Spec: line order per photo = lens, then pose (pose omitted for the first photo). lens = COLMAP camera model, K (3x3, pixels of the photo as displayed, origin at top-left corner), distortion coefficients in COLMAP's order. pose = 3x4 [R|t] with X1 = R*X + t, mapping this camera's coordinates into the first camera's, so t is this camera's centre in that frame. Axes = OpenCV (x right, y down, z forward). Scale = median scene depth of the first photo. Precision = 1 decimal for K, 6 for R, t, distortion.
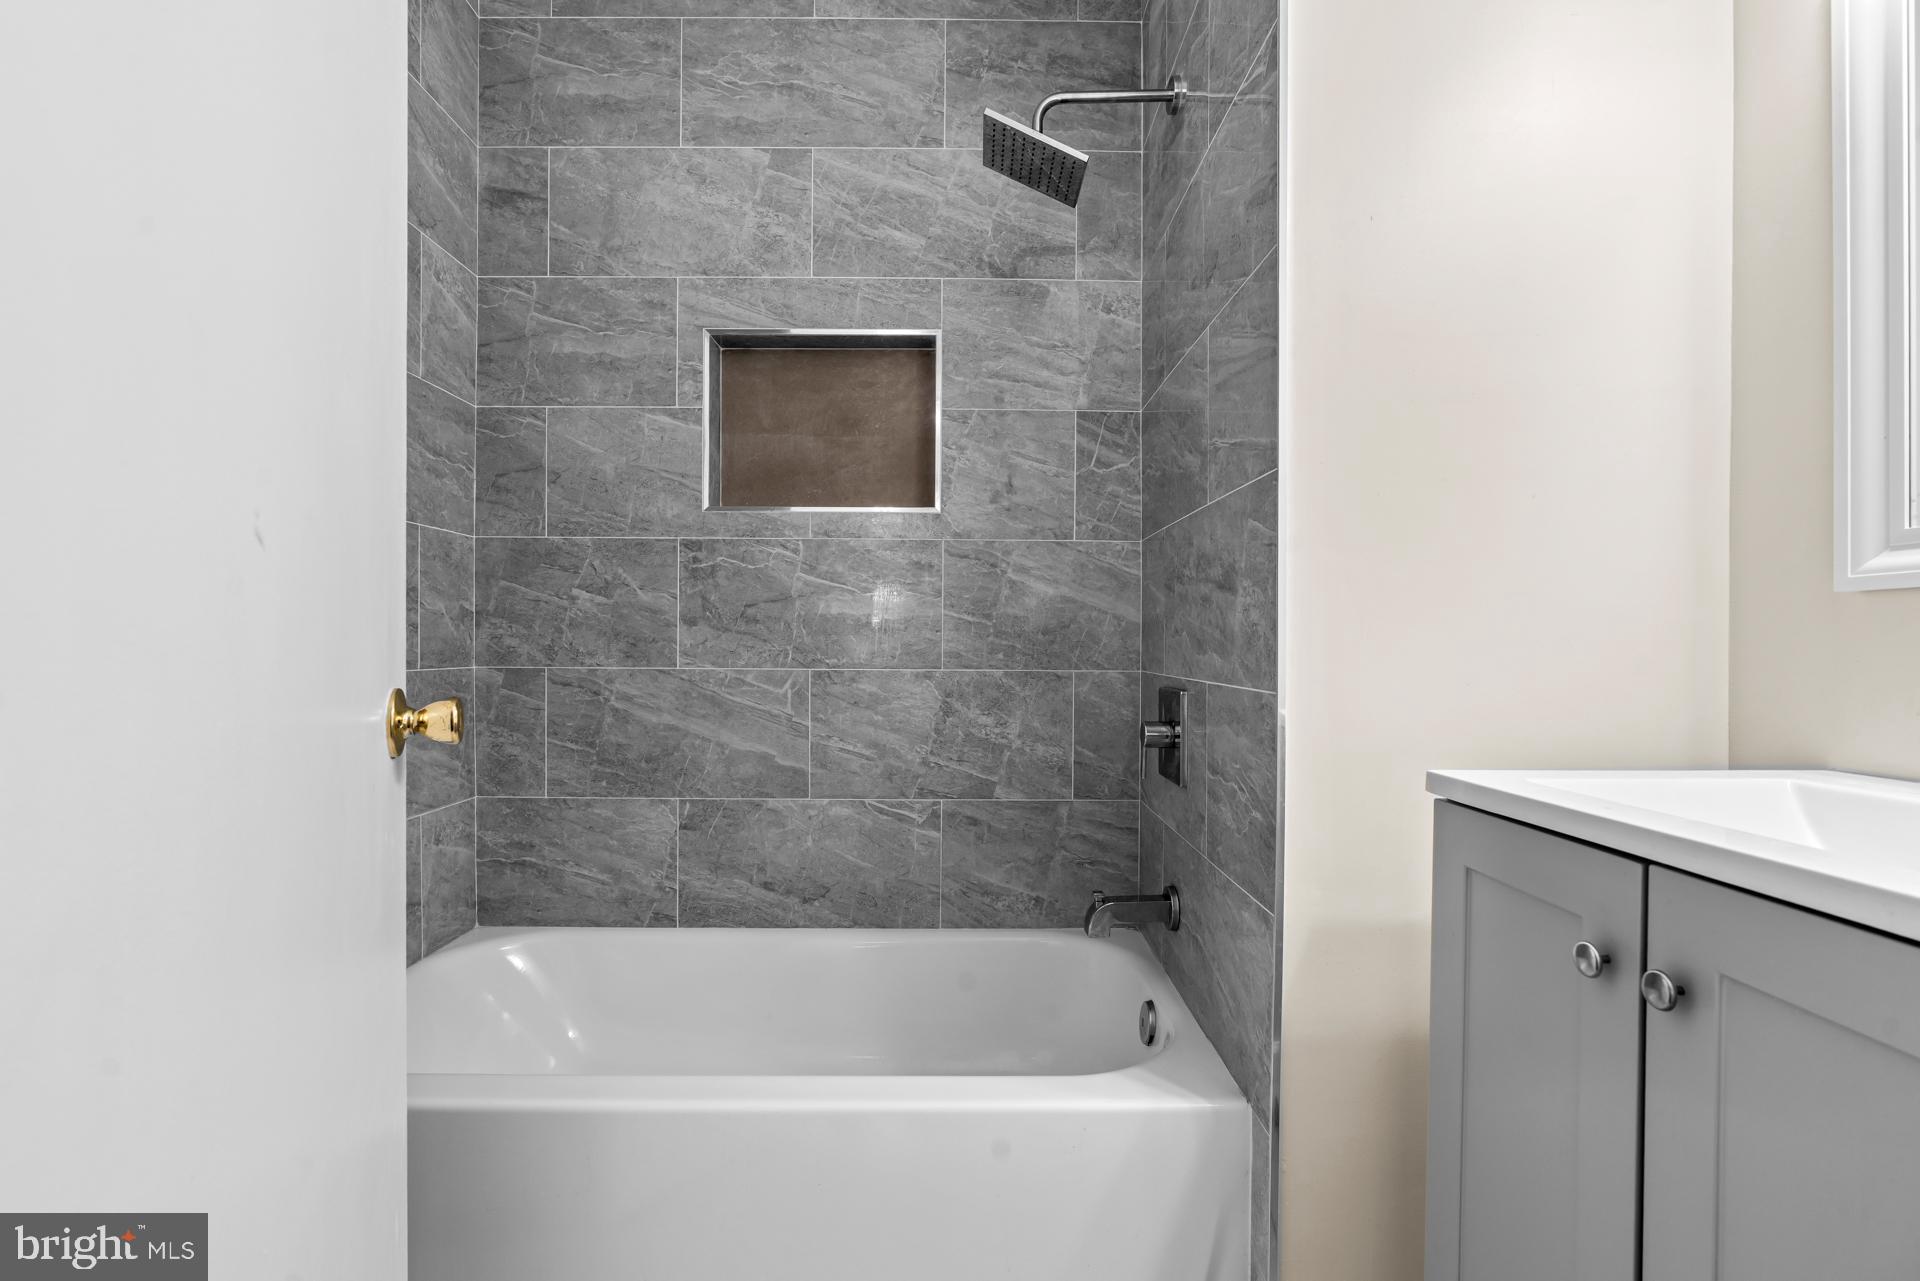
lens RADIAL K [[873.3, 0, 941.9], [0, 873.3, 633.7], [0, 0, 1]] dist [-0.014827, 0.006097]
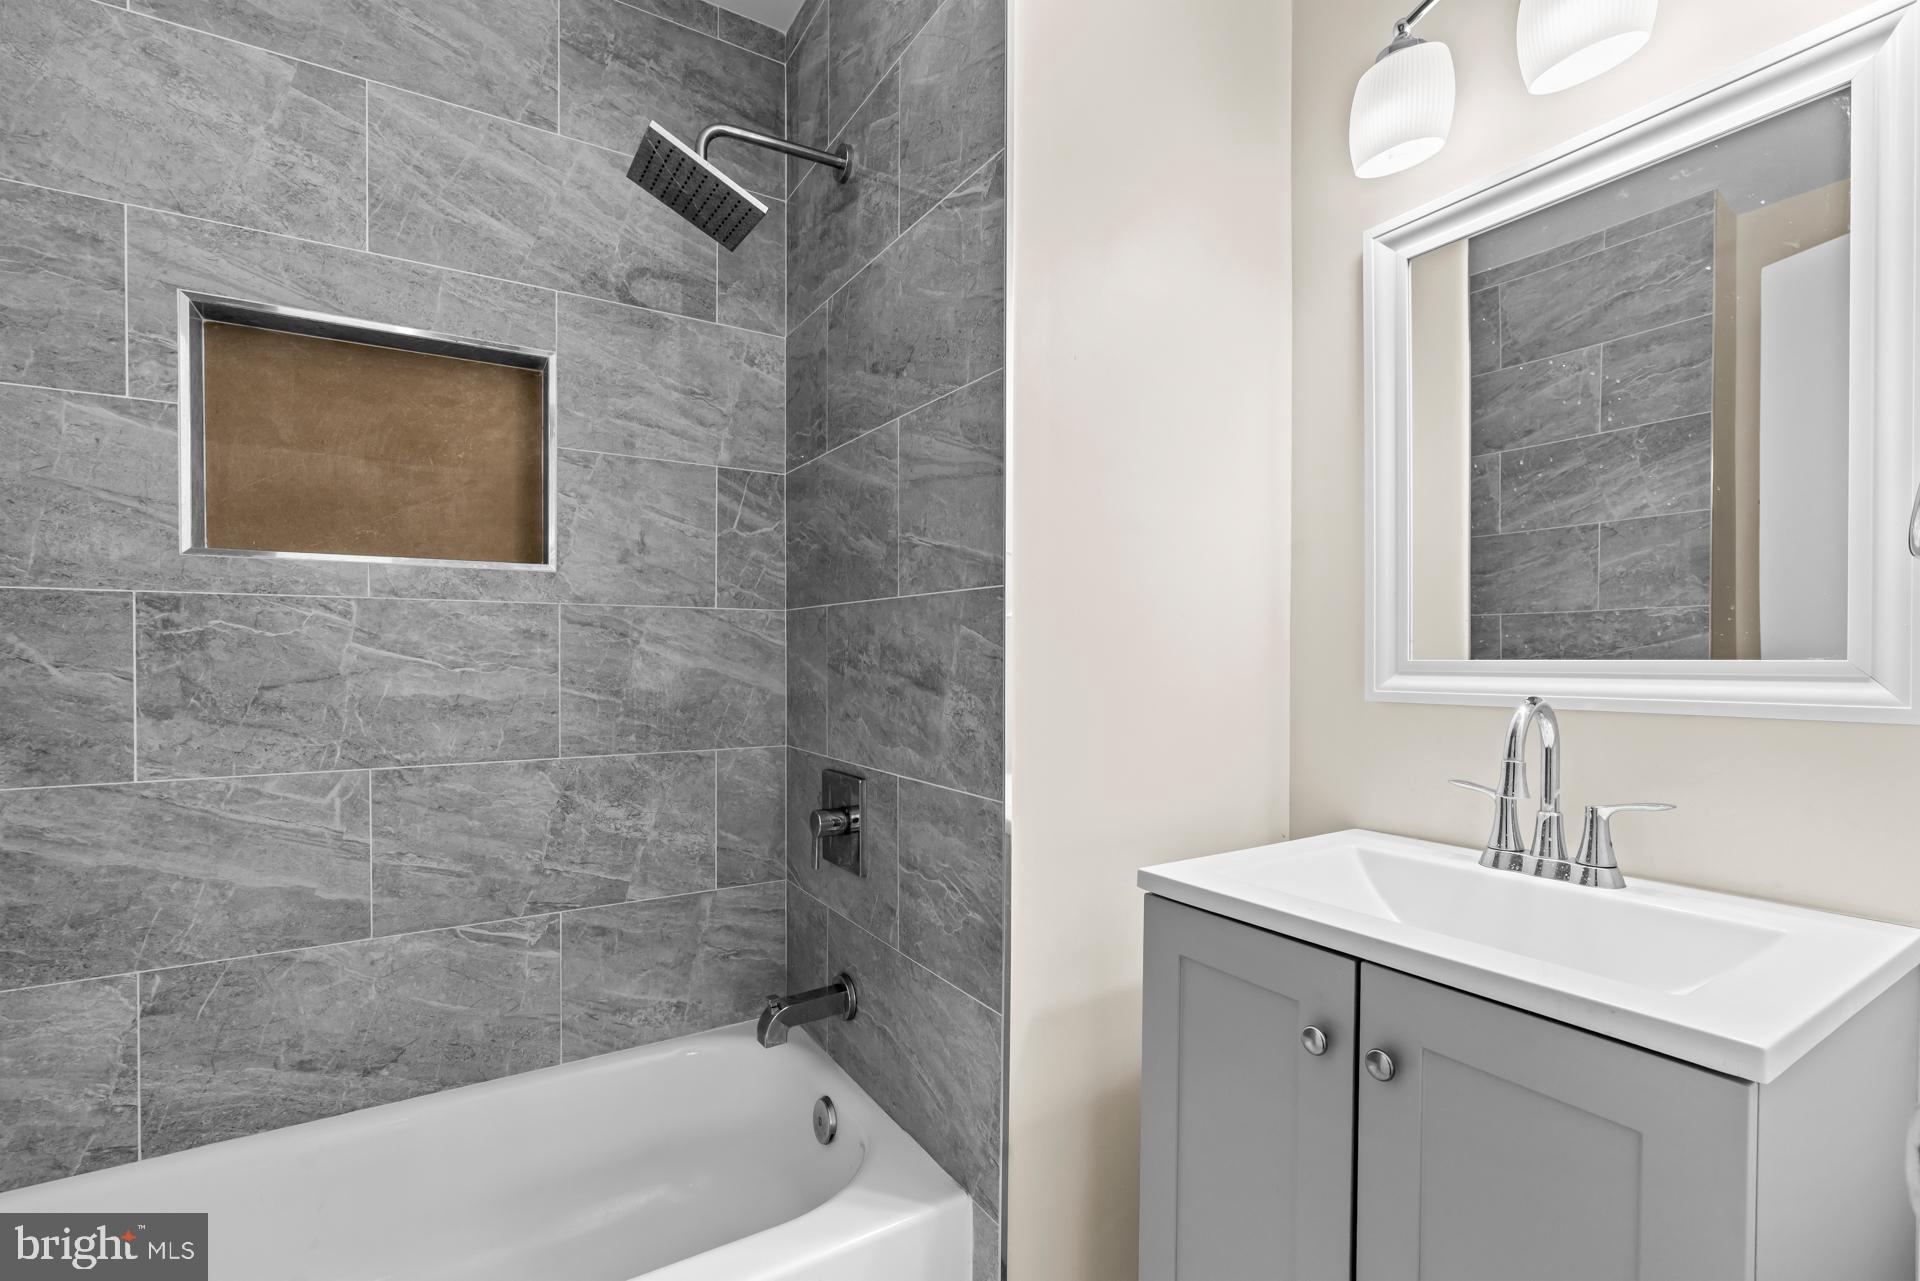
lens RADIAL K [[873.3, 0, 964.5], [0, 873.3, 654.9], [0, 0, 1]] dist [-0.014827, 0.006097]
pose [[0.844873, -0.008921, 0.534893, -0.118060], [0.002811, 0.999921, 0.012237, -0.067490], [-0.534960, -0.008835, 0.844831, 0.083110]]
